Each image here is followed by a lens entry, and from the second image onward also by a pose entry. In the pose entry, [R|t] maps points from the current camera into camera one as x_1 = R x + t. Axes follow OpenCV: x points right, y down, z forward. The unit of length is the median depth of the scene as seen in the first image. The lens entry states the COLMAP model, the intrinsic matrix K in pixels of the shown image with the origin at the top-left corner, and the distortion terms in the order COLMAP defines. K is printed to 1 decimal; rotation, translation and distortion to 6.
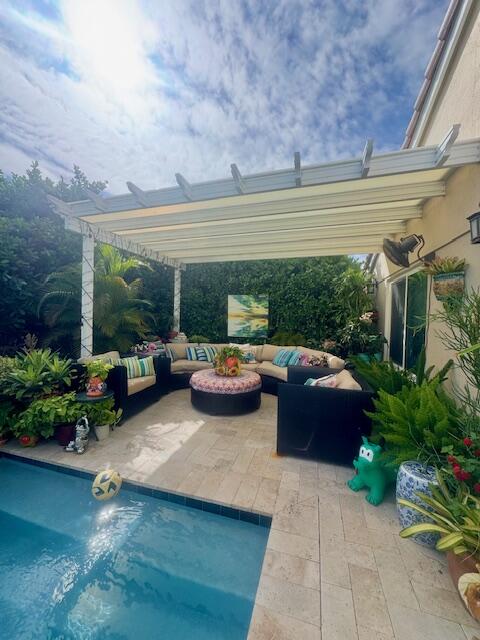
lens RADIAL K [[252.8, 0, 237.1], [0, 252.8, 315.3], [0, 0, 1]] dist [0.000125, 0.001625]
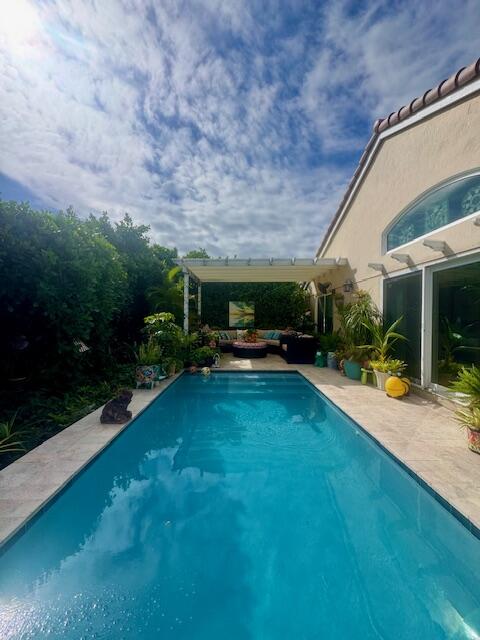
lens RADIAL K [[252.8, 0, 240.8], [0, 252.8, 324.3], [0, 0, 1]] dist [0.000125, 0.001625]
pose [[0.949179, -0.020421, 0.314073, -0.508022], [0.009785, 0.999325, 0.035405, 0.011034], [-0.314584, -0.030533, 0.948739, -0.620651]]
